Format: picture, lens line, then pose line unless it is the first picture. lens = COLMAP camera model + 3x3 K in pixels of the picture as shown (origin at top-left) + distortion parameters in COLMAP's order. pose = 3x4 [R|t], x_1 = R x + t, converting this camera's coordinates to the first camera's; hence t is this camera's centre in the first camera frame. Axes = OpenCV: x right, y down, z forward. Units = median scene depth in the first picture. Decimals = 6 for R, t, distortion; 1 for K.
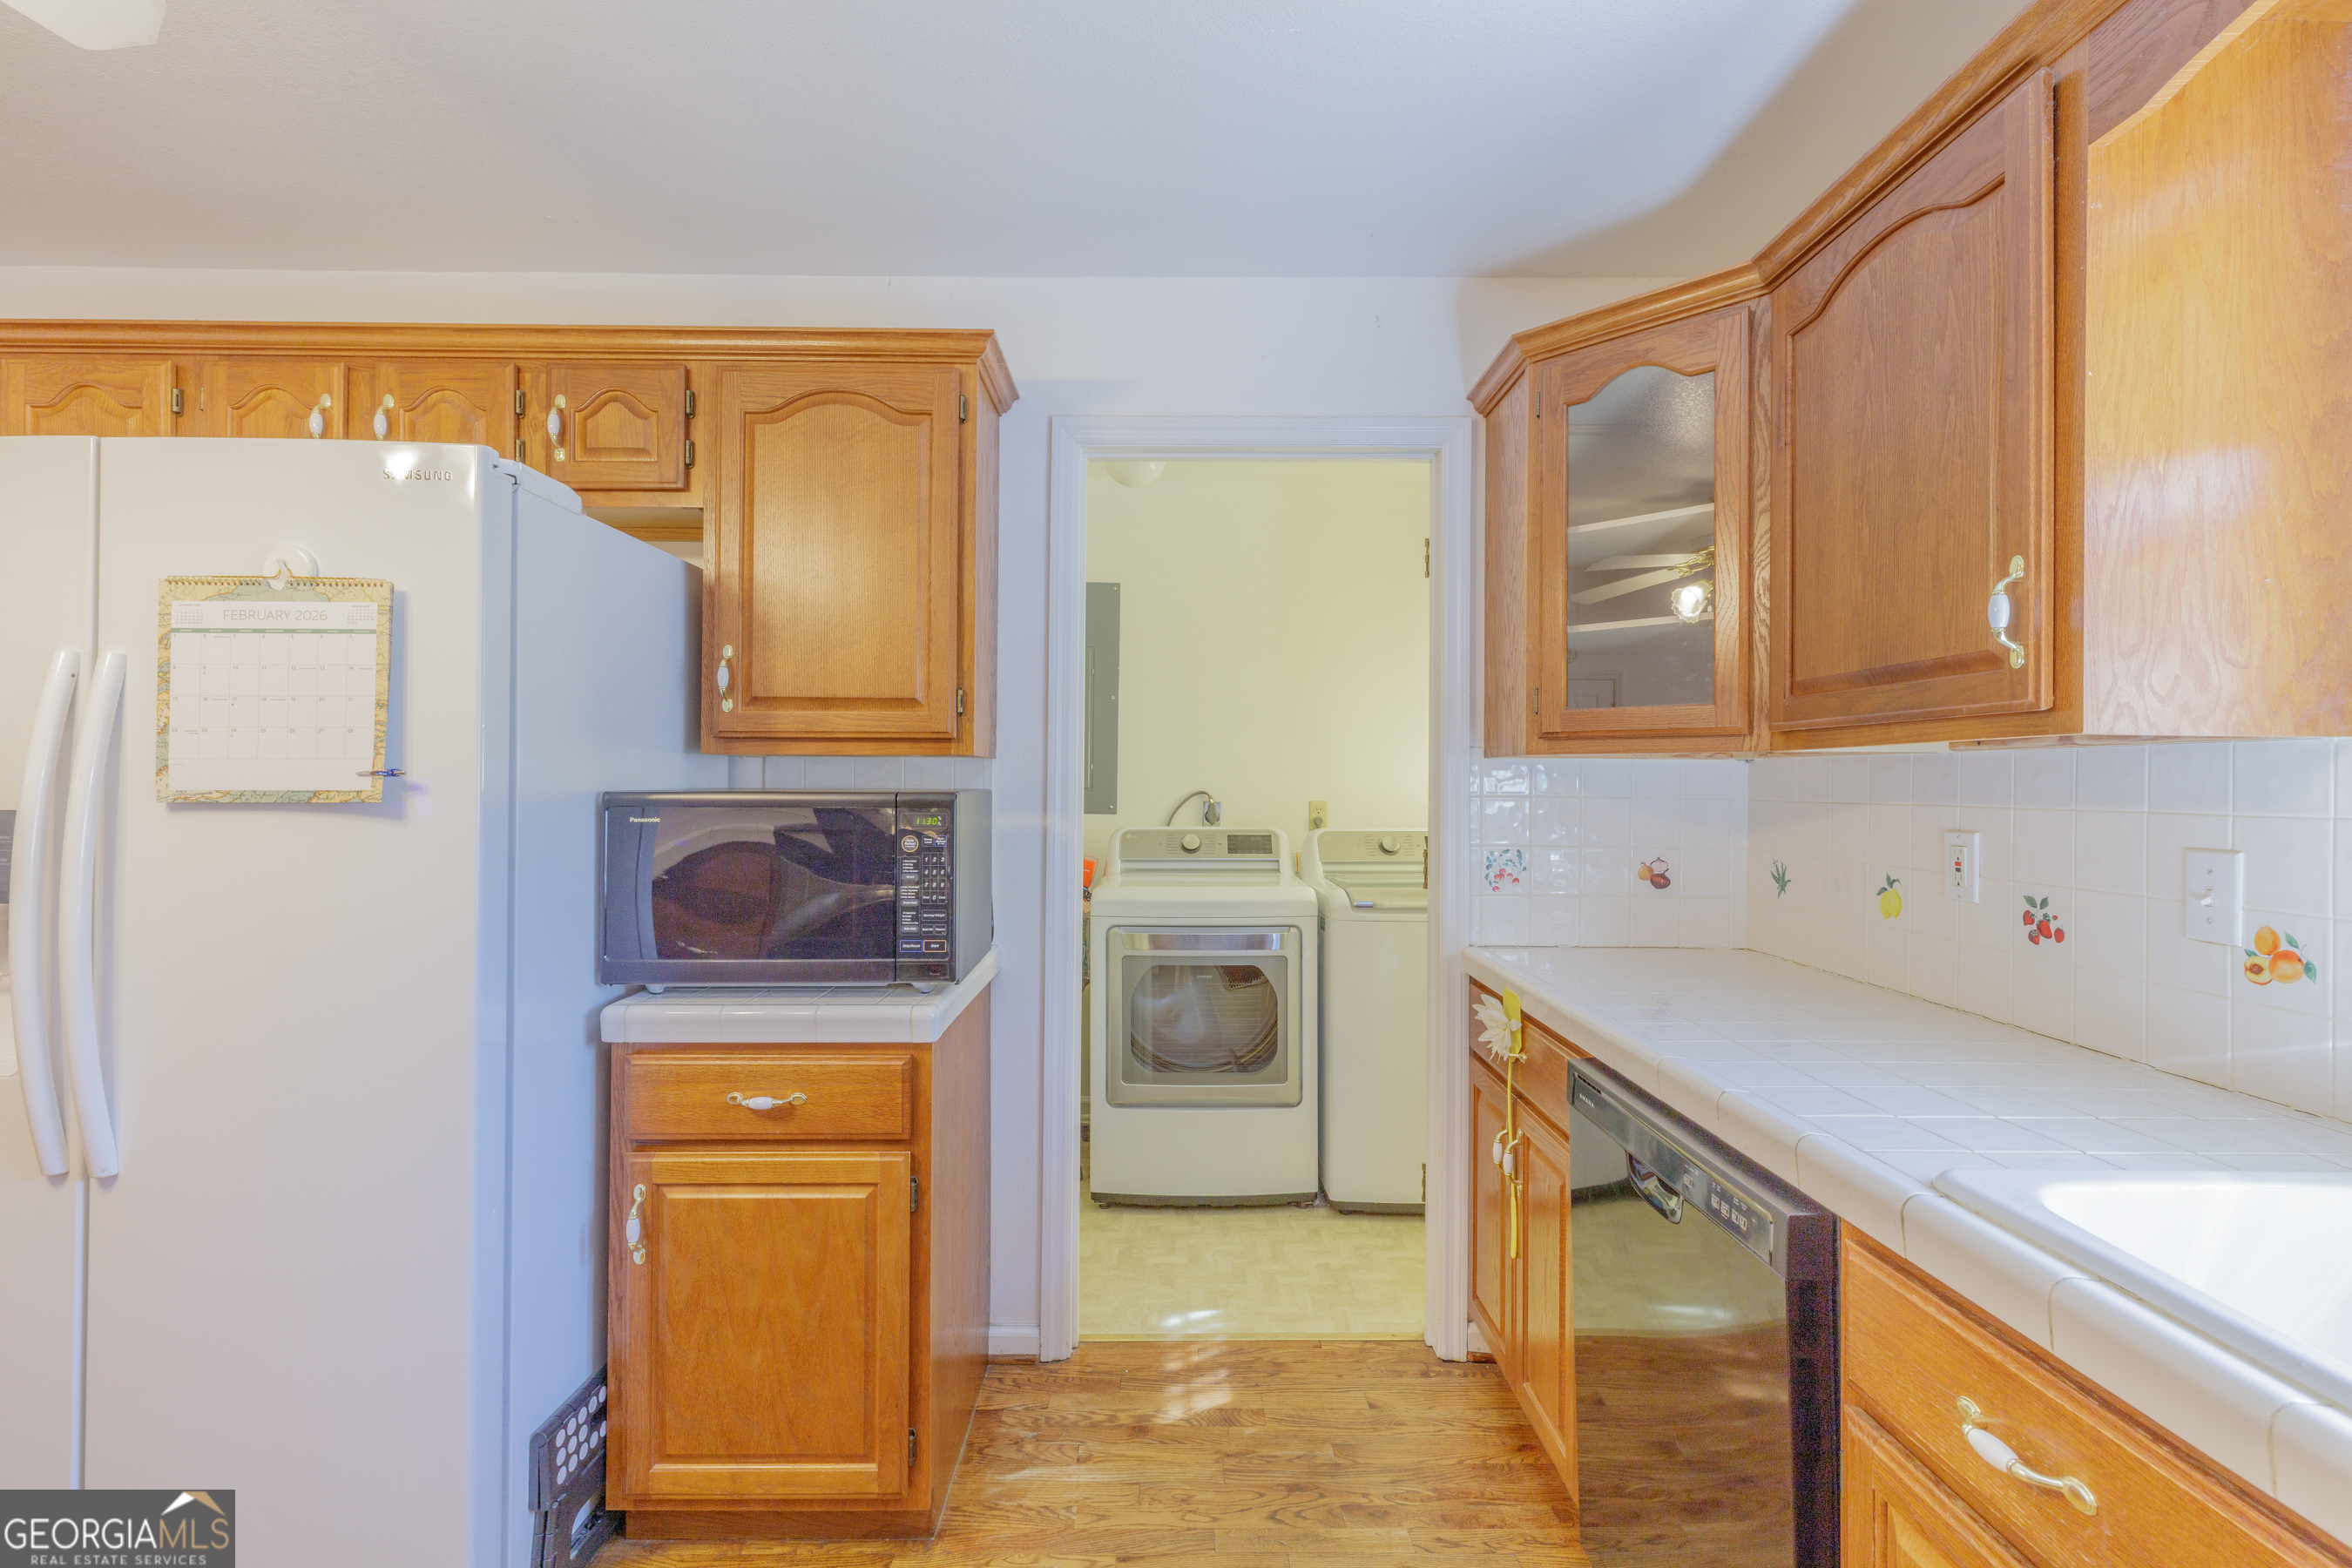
lens RADIAL K [[1064.3, 0, 1170.4], [0, 1064.3, 752.1], [0, 0, 1]] dist [0.002389, 0.000096]
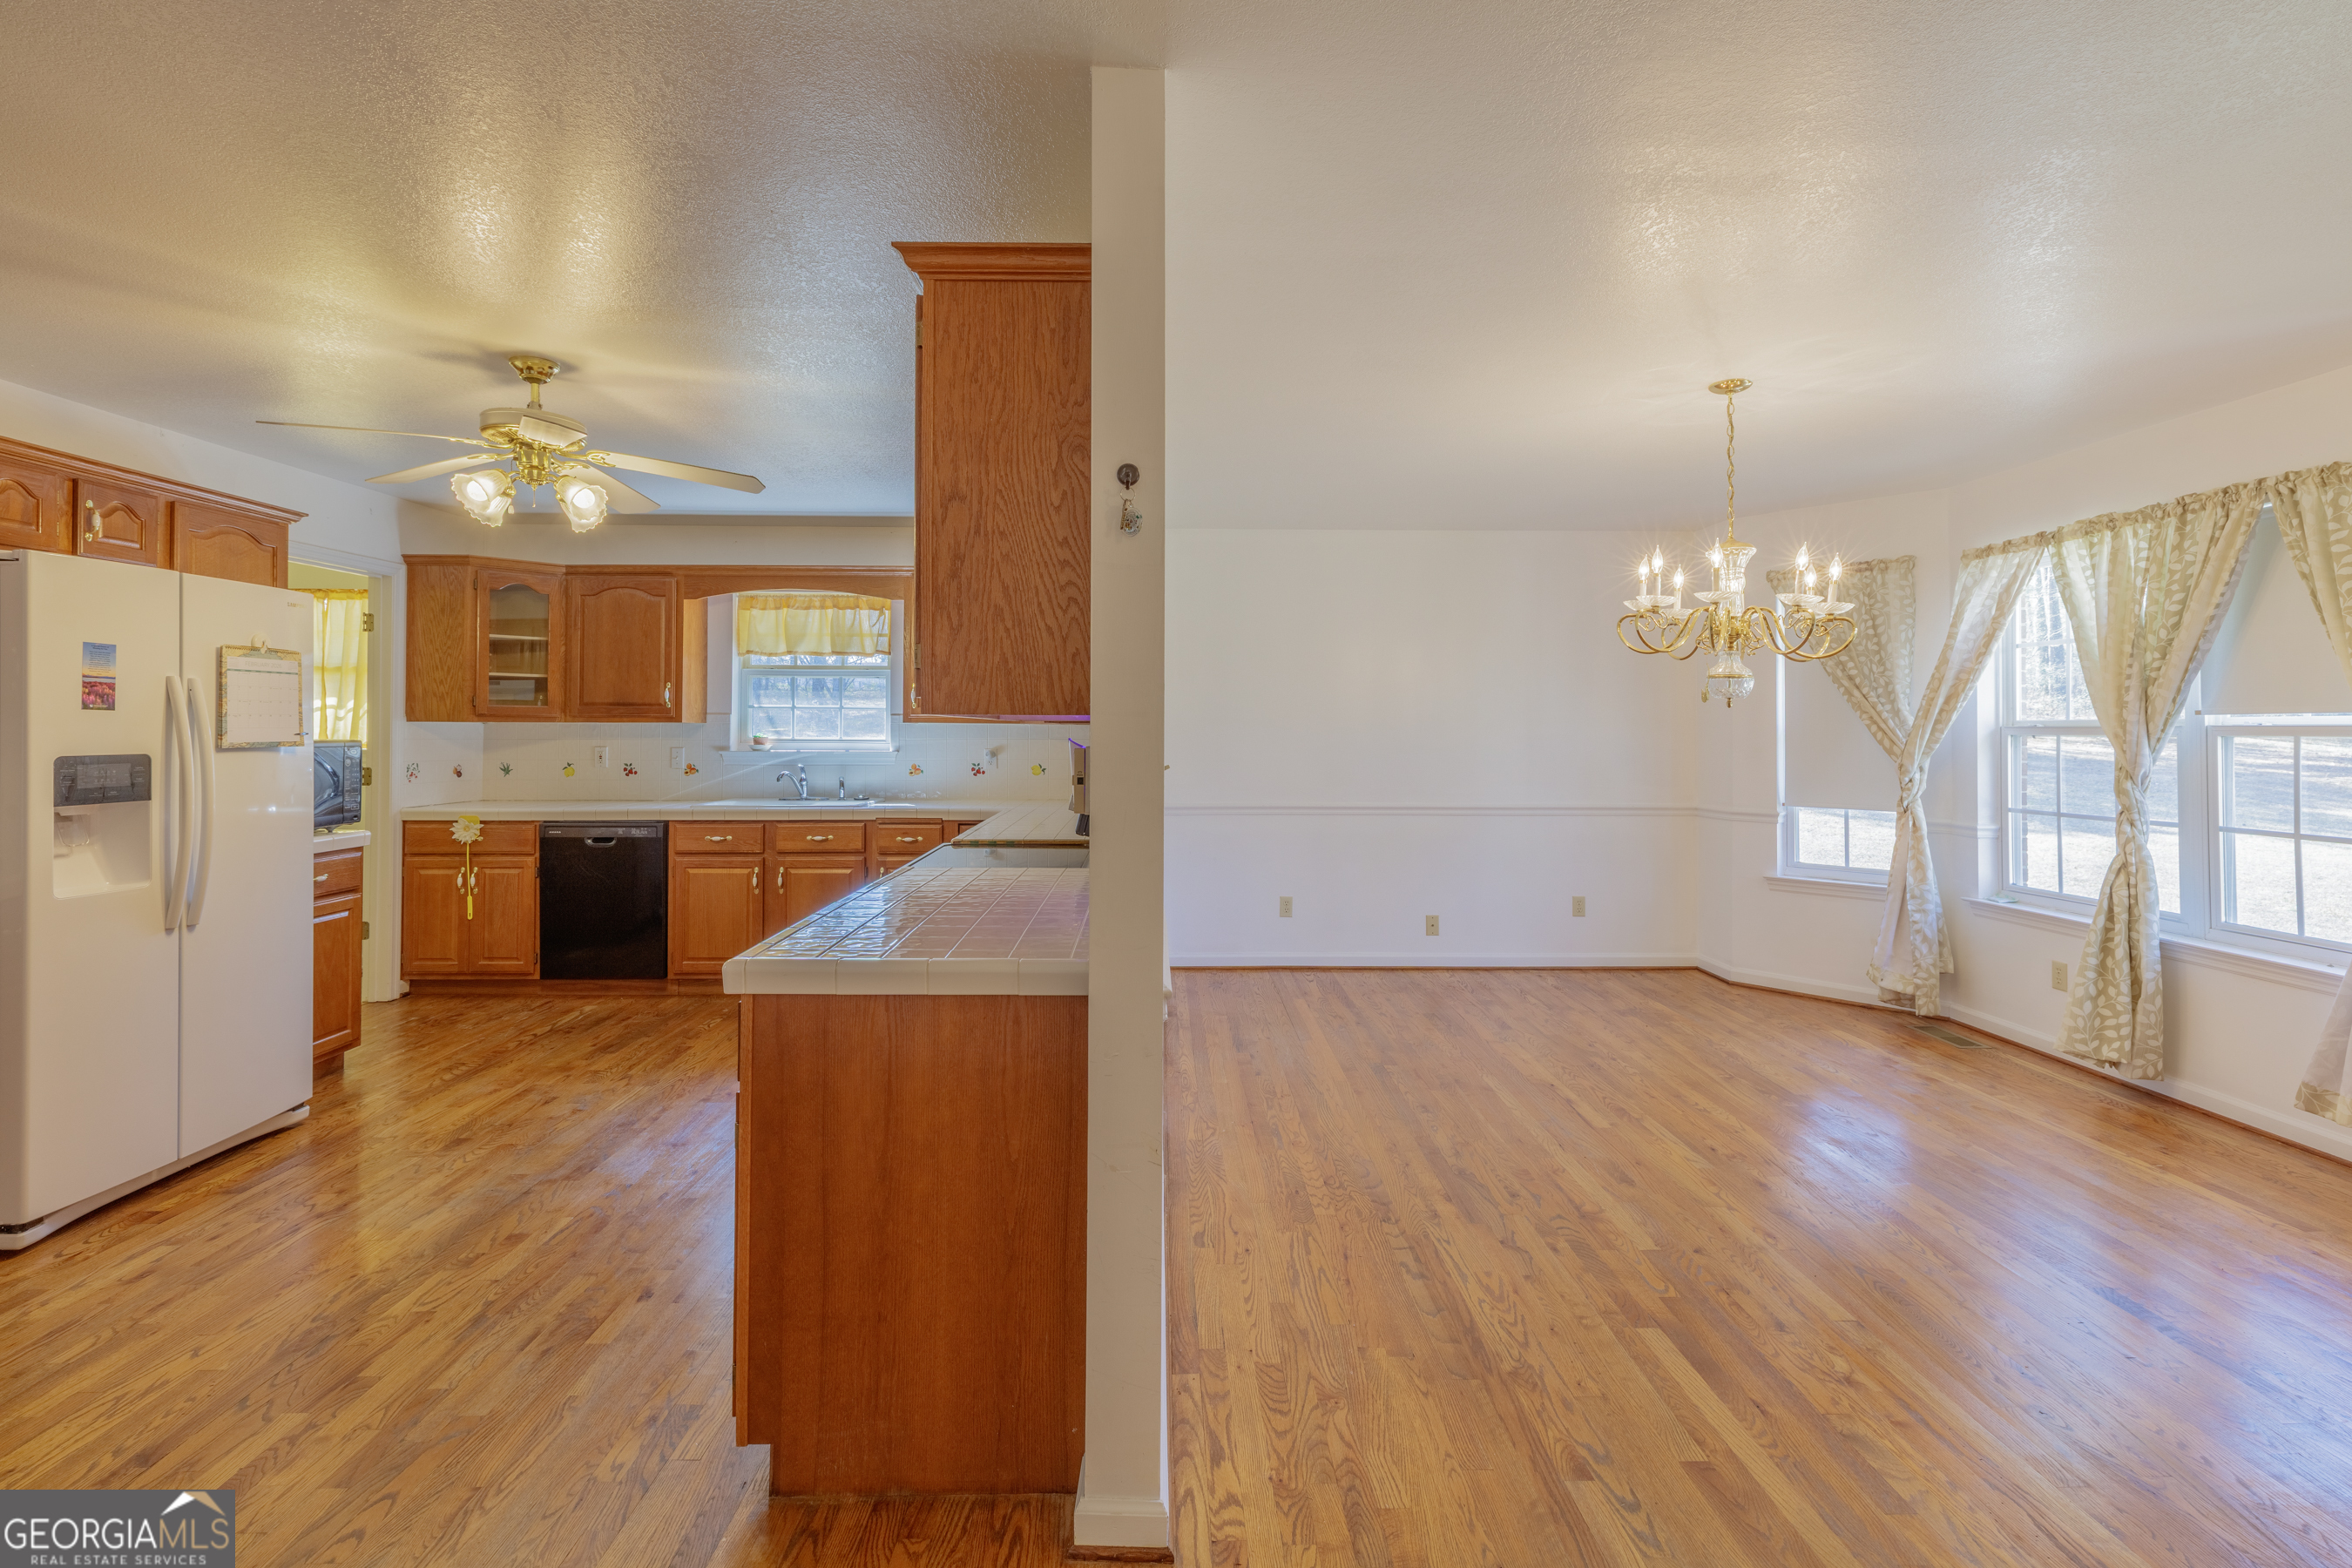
lens RADIAL K [[1064.3, 0, 1170.4], [0, 1064.3, 752.1], [0, 0, 1]] dist [0.002389, 0.000096]
pose [[0.008061, -0.027160, 0.999599, -3.006546], [-0.024941, 0.999315, 0.027353, -0.049853], [-0.999656, -0.025151, 0.007378, -0.931255]]
